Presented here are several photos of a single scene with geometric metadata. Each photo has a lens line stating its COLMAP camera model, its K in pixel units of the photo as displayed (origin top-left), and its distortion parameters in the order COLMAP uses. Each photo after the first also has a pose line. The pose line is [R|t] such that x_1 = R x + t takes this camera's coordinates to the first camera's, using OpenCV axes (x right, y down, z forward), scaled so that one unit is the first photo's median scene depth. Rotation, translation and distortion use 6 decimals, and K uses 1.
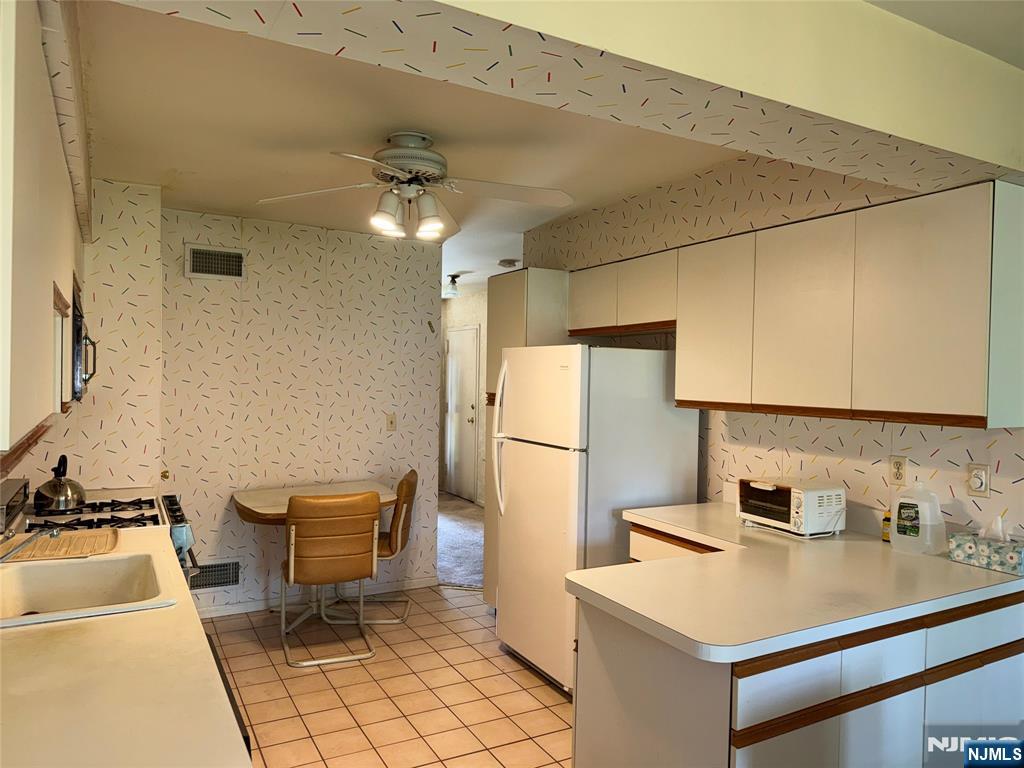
lens RADIAL K [[714.1, 0, 508.5], [0, 714.1, 382.0], [0, 0, 1]] dist [0.033638, -0.021479]
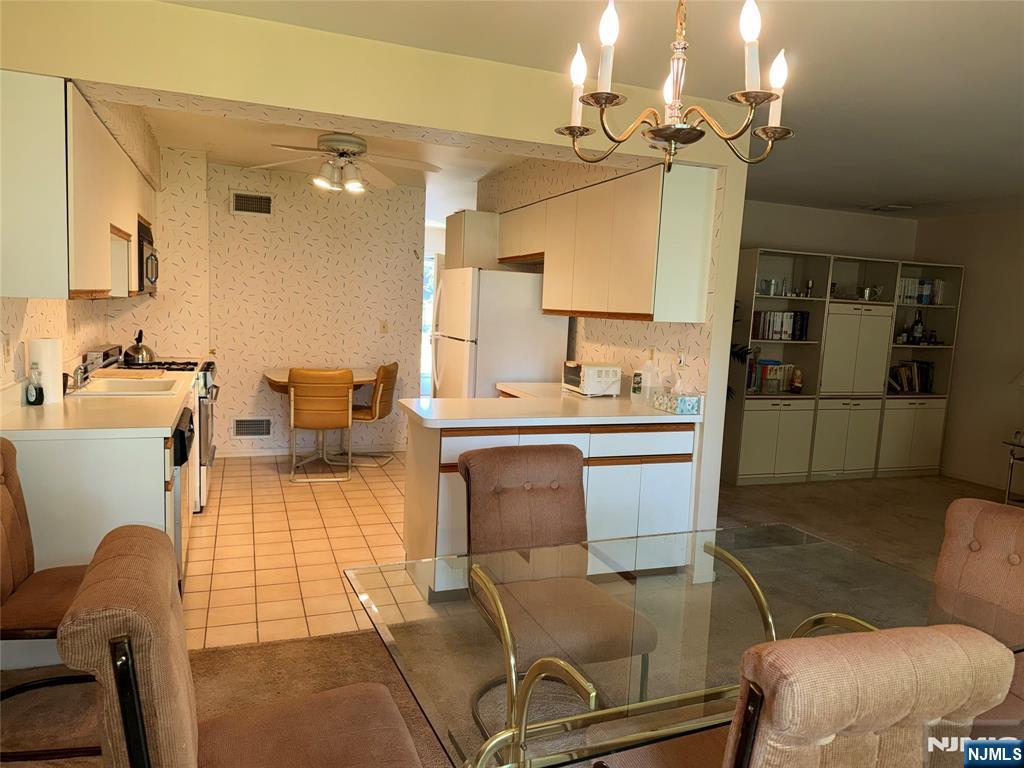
lens RADIAL K [[714.1, 0, 519.4], [0, 714.1, 387.9], [0, 0, 1]] dist [0.033638, -0.021479]
pose [[0.990937, 0.042786, -0.127329, 0.381129], [-0.029703, 0.994245, 0.102927, 0.037521], [0.131000, -0.098212, 0.986506, -0.426879]]
